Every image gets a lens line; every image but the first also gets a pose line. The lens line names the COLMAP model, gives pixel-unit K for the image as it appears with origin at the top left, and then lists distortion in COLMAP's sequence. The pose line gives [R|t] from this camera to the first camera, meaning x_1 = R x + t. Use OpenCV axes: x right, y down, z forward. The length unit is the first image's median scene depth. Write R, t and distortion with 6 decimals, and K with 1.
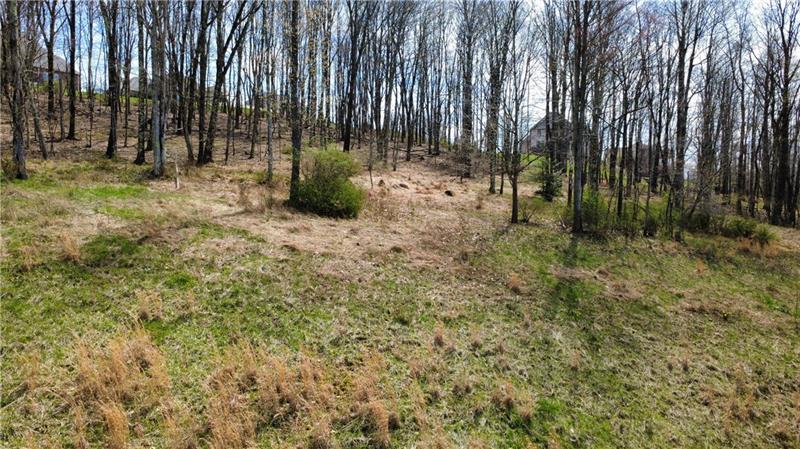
lens RADIAL K [[573.3, 0, 401.2], [0, 573.3, 223.7], [0, 0, 1]] dist [-0.003946, -0.010659]
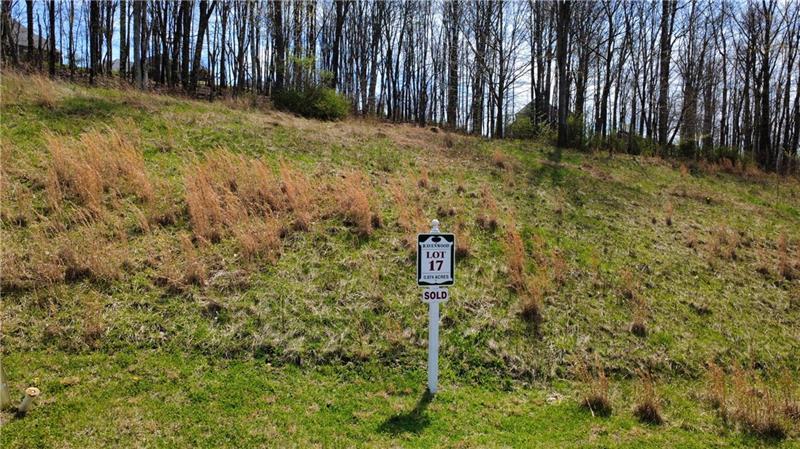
lens RADIAL K [[573.3, 0, 401.4], [0, 573.3, 224.6], [0, 0, 1]] dist [-0.003946, -0.010659]
pose [[0.999664, 0.003904, 0.025617, 0.002126], [-0.003935, 0.999992, 0.001134, 0.156695], [-0.025612, -0.001234, 0.999671, 0.006217]]
